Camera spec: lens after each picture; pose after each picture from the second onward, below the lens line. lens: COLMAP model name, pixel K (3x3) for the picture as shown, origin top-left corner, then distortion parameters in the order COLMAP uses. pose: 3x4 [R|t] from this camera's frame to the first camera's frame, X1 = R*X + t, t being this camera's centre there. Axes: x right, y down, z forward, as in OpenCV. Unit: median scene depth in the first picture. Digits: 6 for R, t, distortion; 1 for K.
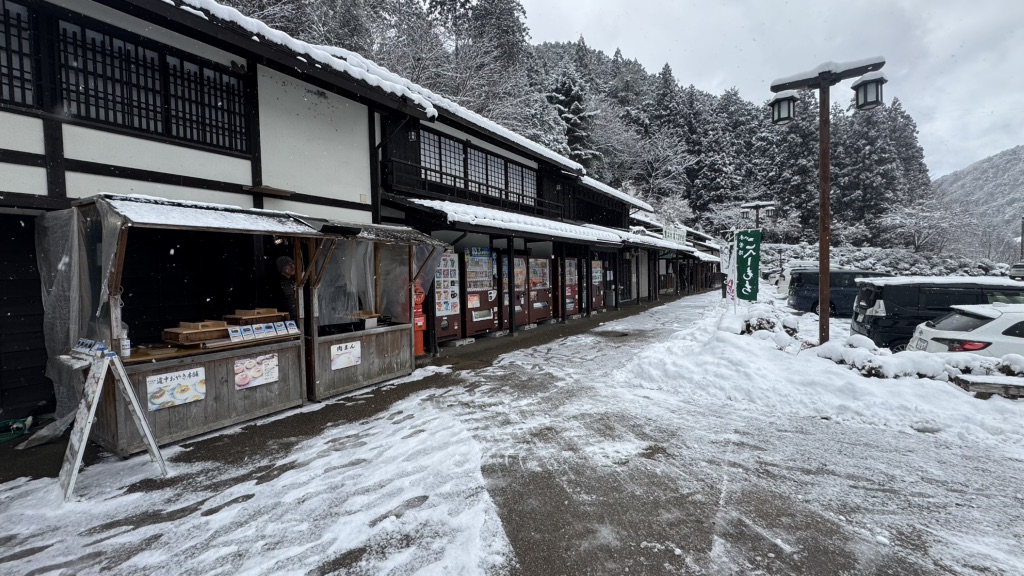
lens RADIAL K [[405.4, 0, 512.0], [0, 405.4, 288.0], [0, 0, 1]] dist [-0.001900, -0.000261]
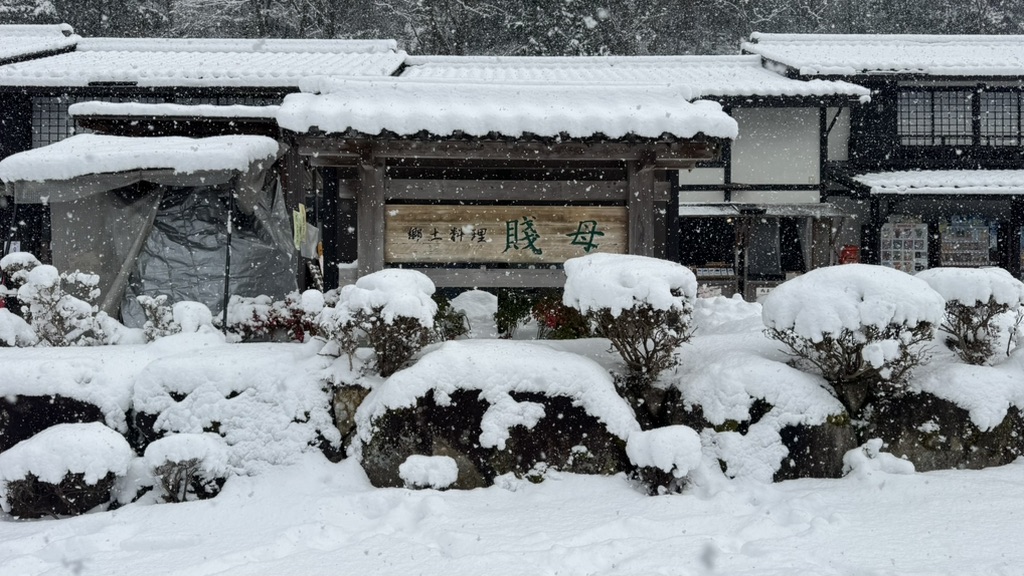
lens RADIAL K [[829.7, 0, 512.0], [0, 829.7, 288.0], [0, 0, 1]] dist [-0.002254, -0.003494]
pose [[0.556602, 0.024338, -0.830423, 1.583768], [-0.043857, 0.999038, -0.000116, 0.180884], [0.829621, 0.036484, 0.557134, -1.449759]]
